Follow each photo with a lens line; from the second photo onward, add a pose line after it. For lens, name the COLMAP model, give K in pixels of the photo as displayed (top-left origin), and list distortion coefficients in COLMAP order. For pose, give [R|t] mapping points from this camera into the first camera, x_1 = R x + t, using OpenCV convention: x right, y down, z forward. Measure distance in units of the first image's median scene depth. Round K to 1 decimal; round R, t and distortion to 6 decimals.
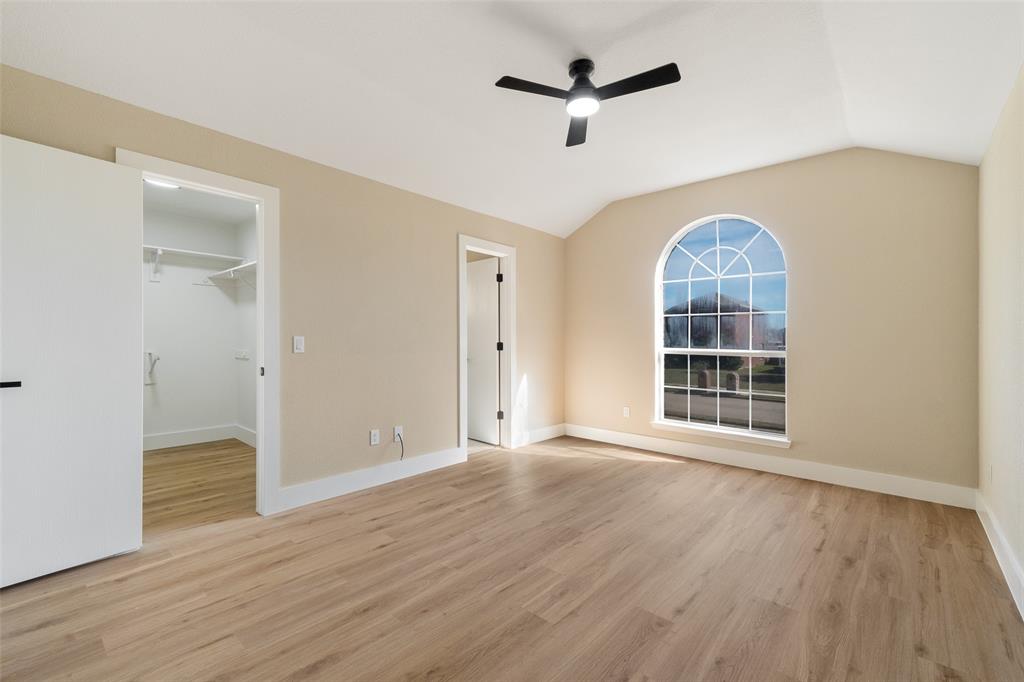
lens RADIAL K [[437.4, 0, 512.0], [0, 437.4, 341.0], [0, 0, 1]] dist [0.000712, -0.000128]
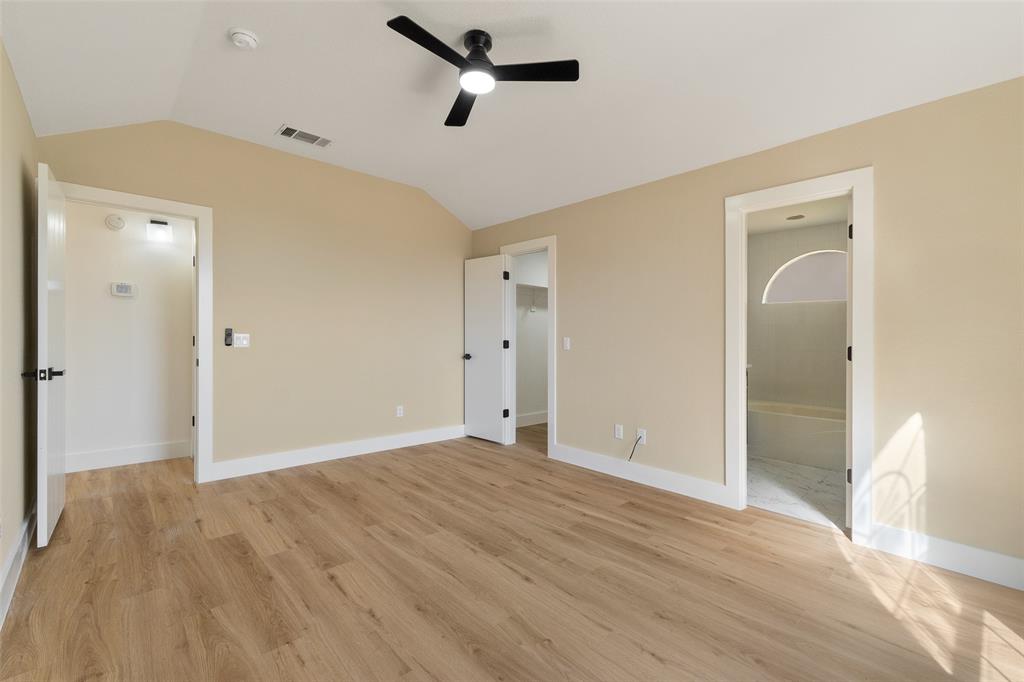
lens RADIAL K [[437.4, 0, 512.0], [0, 437.4, 341.0], [0, 0, 1]] dist [0.000712, -0.000128]
pose [[-0.089829, -0.003884, -0.995950, 0.981582], [-0.015635, 0.999875, -0.002489, 0.005249], [0.995834, 0.015348, -0.089878, 1.043023]]
